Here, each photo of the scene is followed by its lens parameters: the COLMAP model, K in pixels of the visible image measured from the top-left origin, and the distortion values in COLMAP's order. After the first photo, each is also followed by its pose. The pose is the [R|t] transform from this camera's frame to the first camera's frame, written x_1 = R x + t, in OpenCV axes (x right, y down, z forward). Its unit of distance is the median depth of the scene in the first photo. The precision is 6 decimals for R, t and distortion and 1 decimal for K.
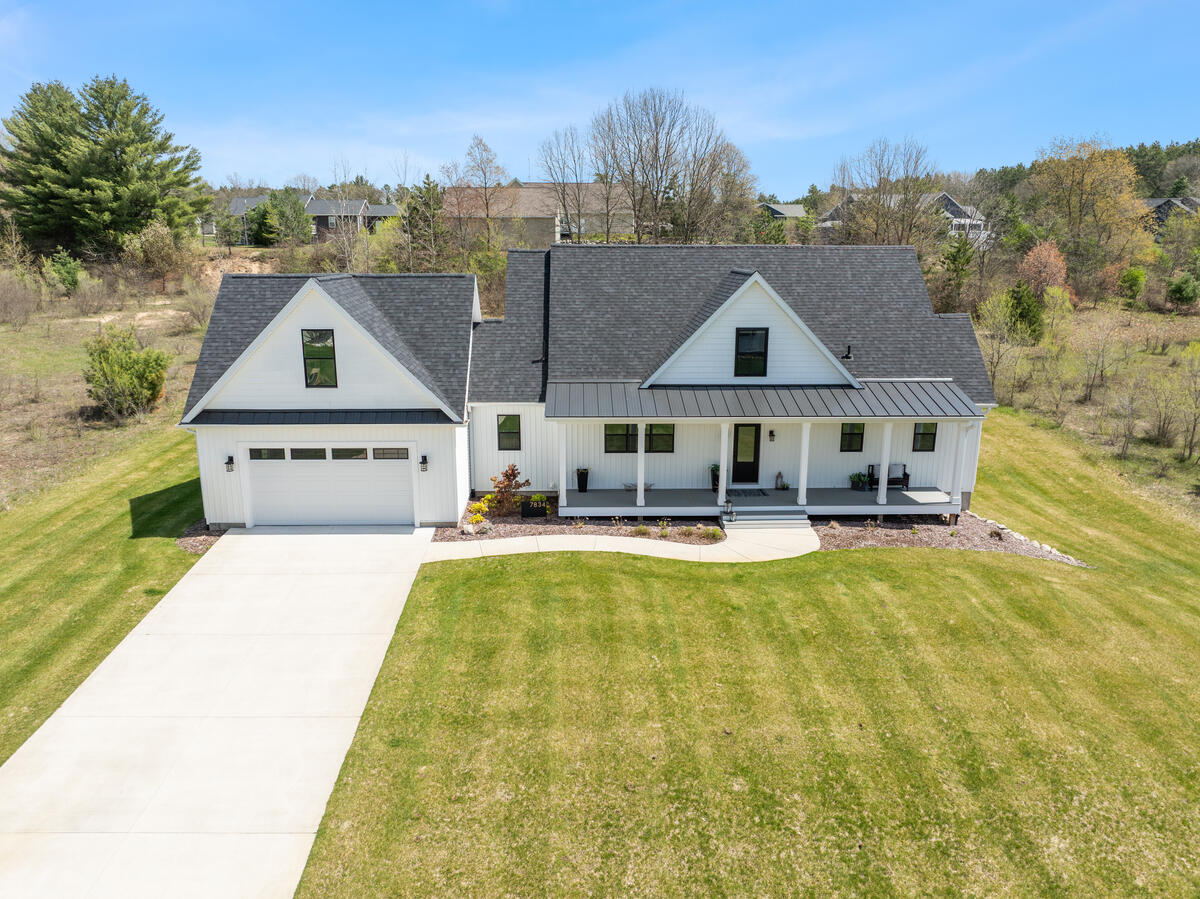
lens RADIAL K [[848.8, 0, 600.0], [0, 848.8, 449.5], [0, 0, 1]] dist [-0.045971, 0.000367]
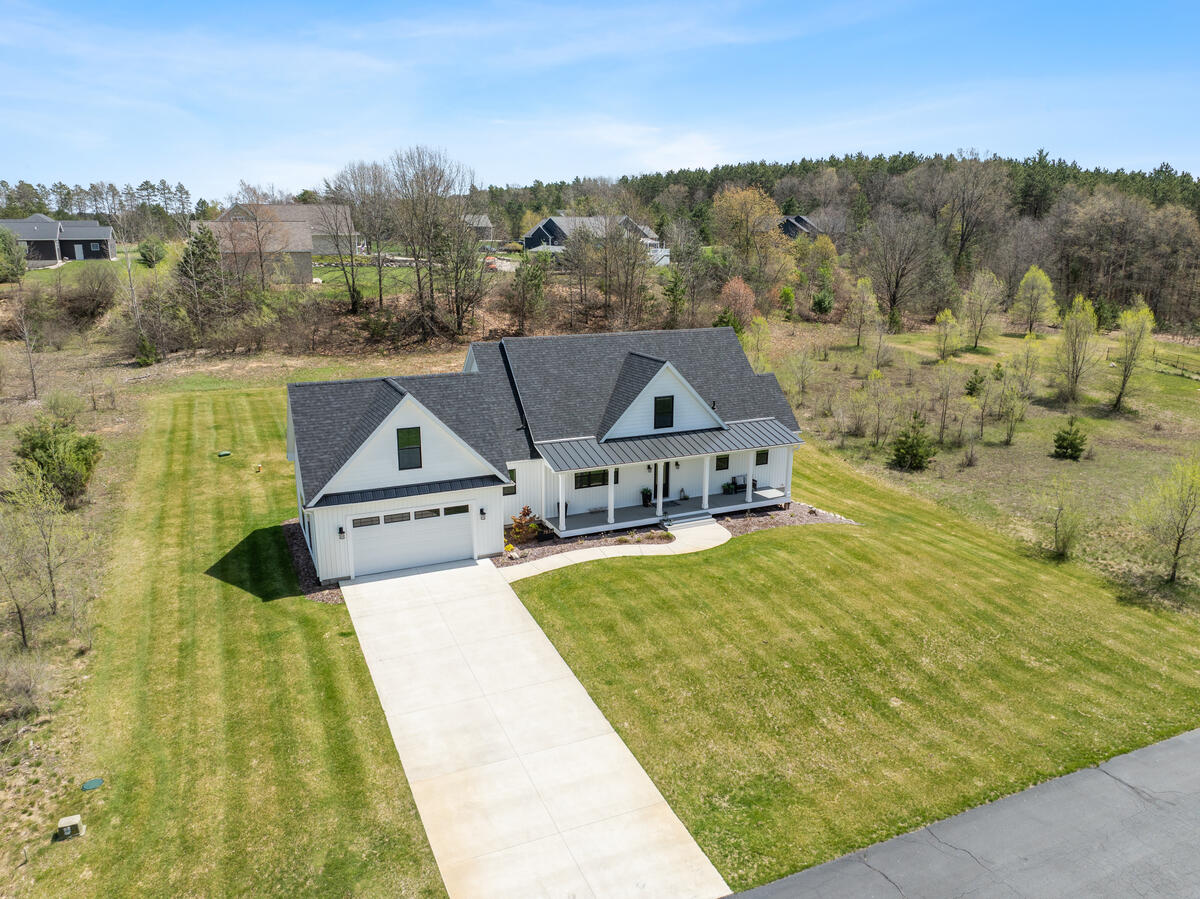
lens RADIAL K [[845.4, 0, 600.0], [0, 845.4, 449.5], [0, 0, 1]] dist [-0.039691, -0.001567]
pose [[0.917852, -0.097452, 0.384773, -0.544534], [0.091535, 0.995231, 0.033712, -0.117099], [-0.386223, 0.004278, 0.922396, -0.366276]]
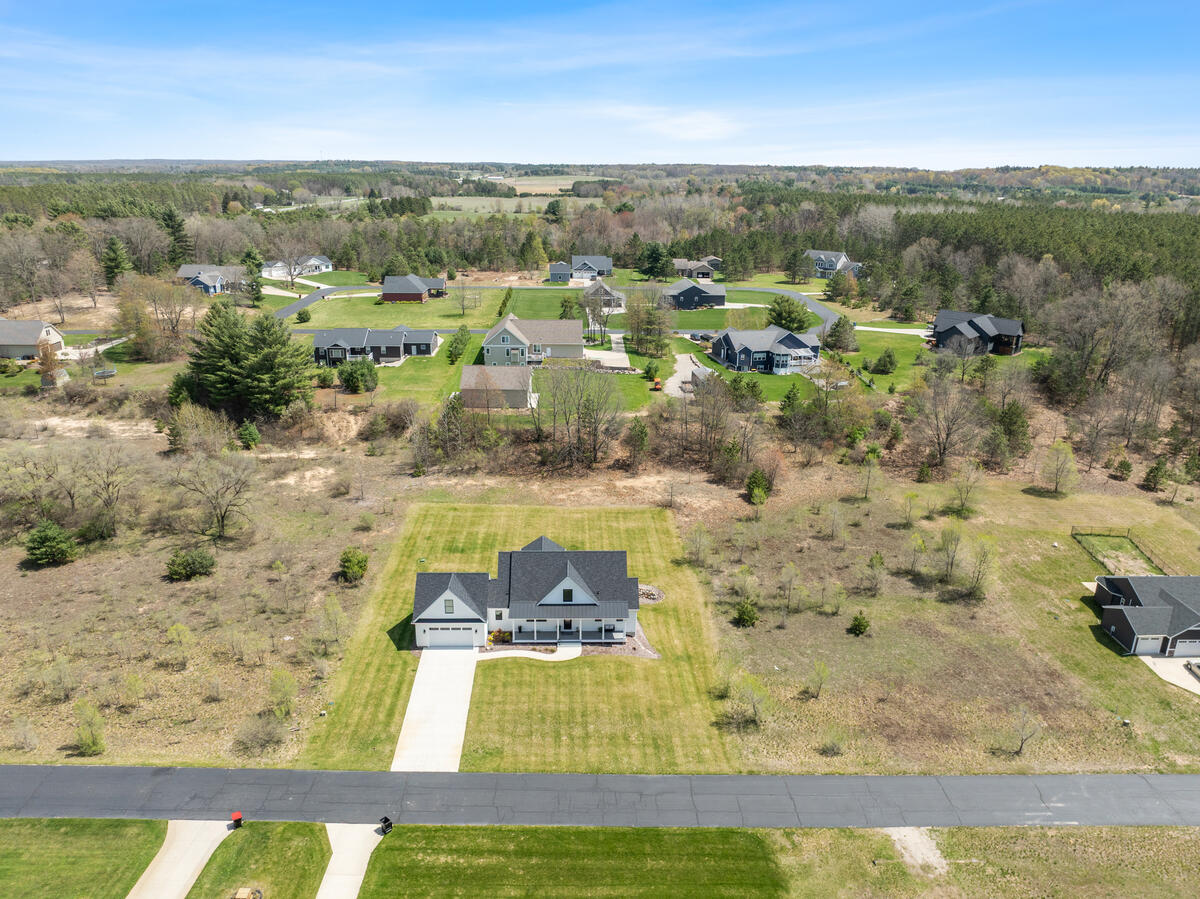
lens RADIAL K [[845.4, 0, 600.0], [0, 845.4, 449.5], [0, 0, 1]] dist [-0.039691, -0.001567]
pose [[0.999949, 0.006840, 0.007460, 0.301425], [-0.007409, 0.996828, 0.079237, -1.063772], [-0.006895, -0.079289, 0.996828, -2.606676]]
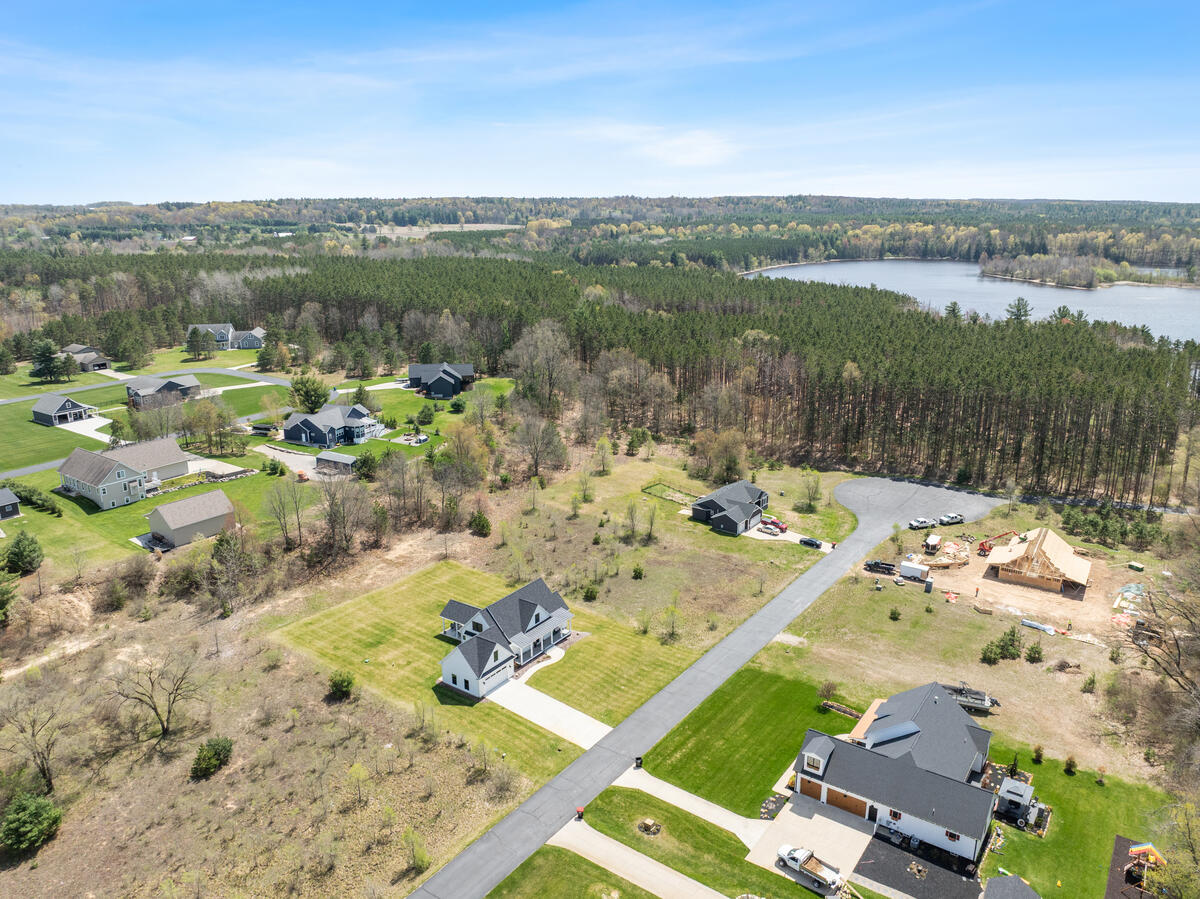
lens RADIAL K [[848.8, 0, 600.0], [0, 848.8, 449.5], [0, 0, 1]] dist [-0.045971, 0.000367]
pose [[0.596771, -0.229718, 0.768826, -3.427186], [0.196693, 0.970792, 0.137389, -1.809397], [-0.777930, 0.069233, 0.624525, -2.641671]]
